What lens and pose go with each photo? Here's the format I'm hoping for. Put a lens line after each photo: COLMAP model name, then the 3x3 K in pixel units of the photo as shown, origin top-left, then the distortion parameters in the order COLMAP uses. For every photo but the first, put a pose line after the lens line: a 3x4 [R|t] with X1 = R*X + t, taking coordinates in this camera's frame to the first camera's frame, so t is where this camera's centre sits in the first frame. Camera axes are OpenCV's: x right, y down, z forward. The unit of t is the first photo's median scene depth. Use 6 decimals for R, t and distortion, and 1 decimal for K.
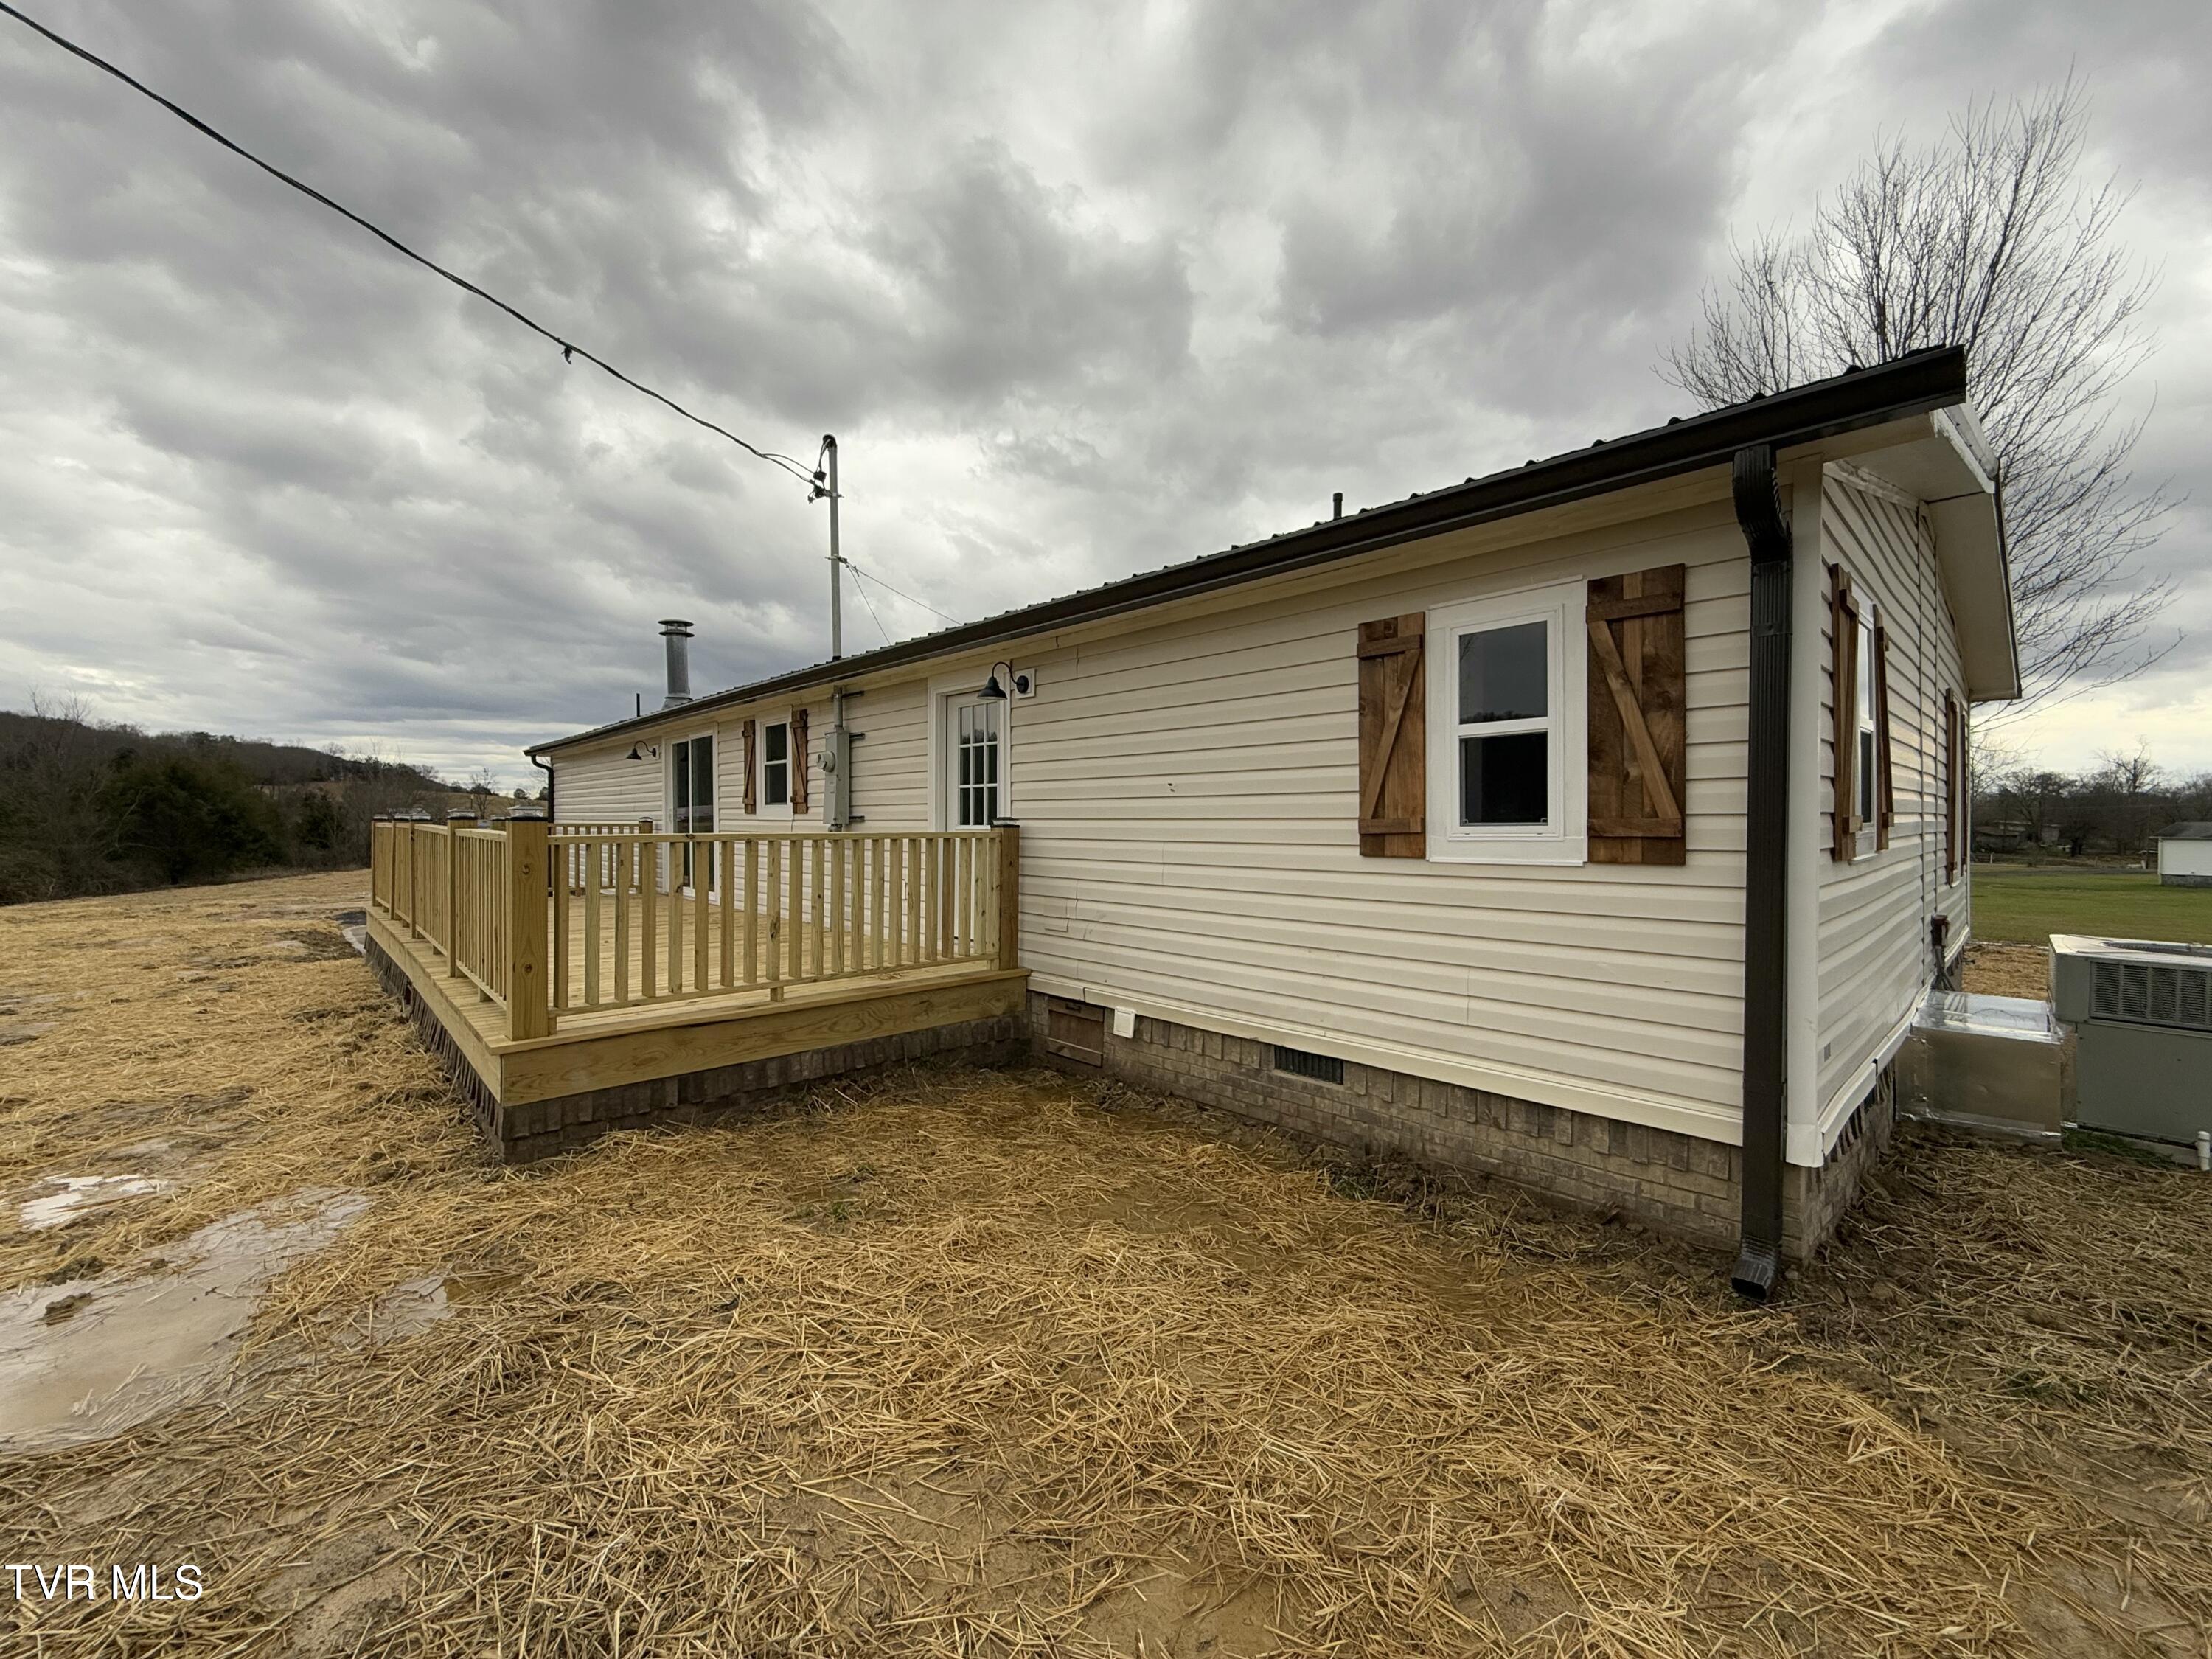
lens RADIAL K [[870.4, 0, 1097.0], [0, 870.4, 823.5], [0, 0, 1]] dist [0.001146, 0.000062]
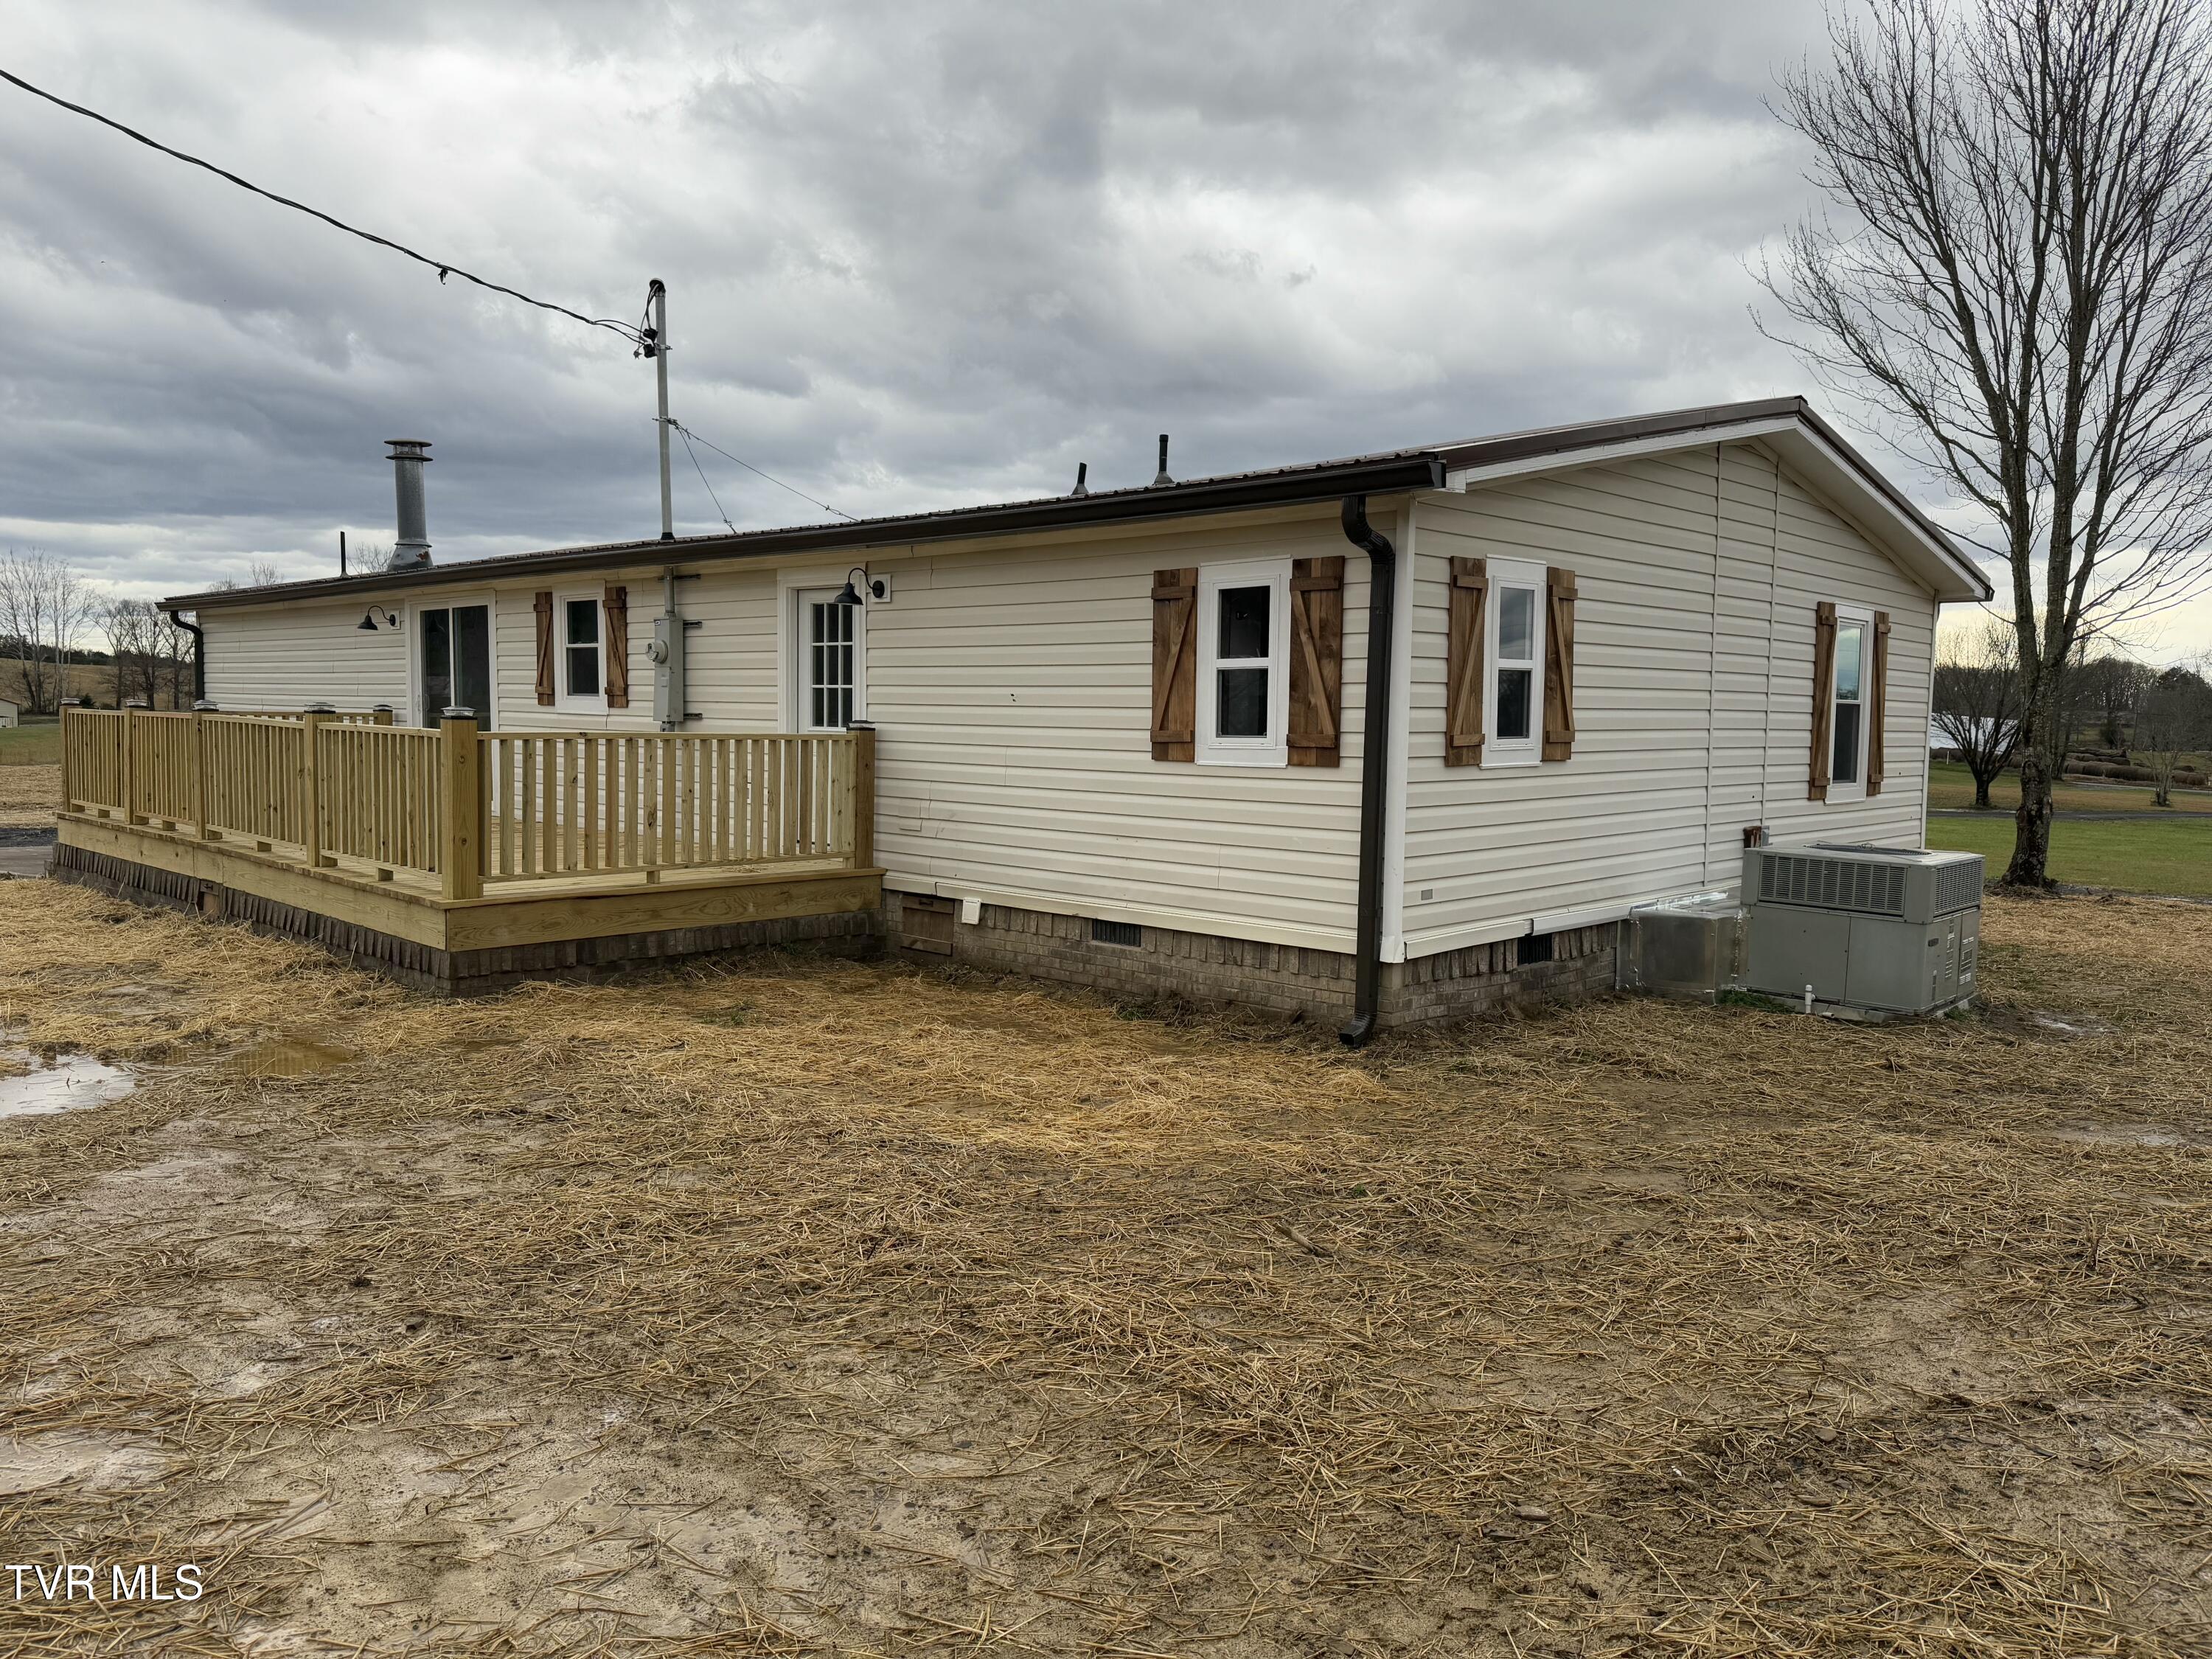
lens RADIAL K [[1515.0, 0, 1113.3], [0, 1515.0, 825.9], [0, 0, 1]] dist [0.142144, -0.207205]
pose [[0.997746, 0.011379, 0.066127, 0.080820], [-0.016073, 0.997354, 0.070894, -0.016316], [-0.065145, -0.071797, 0.995290, -0.889513]]
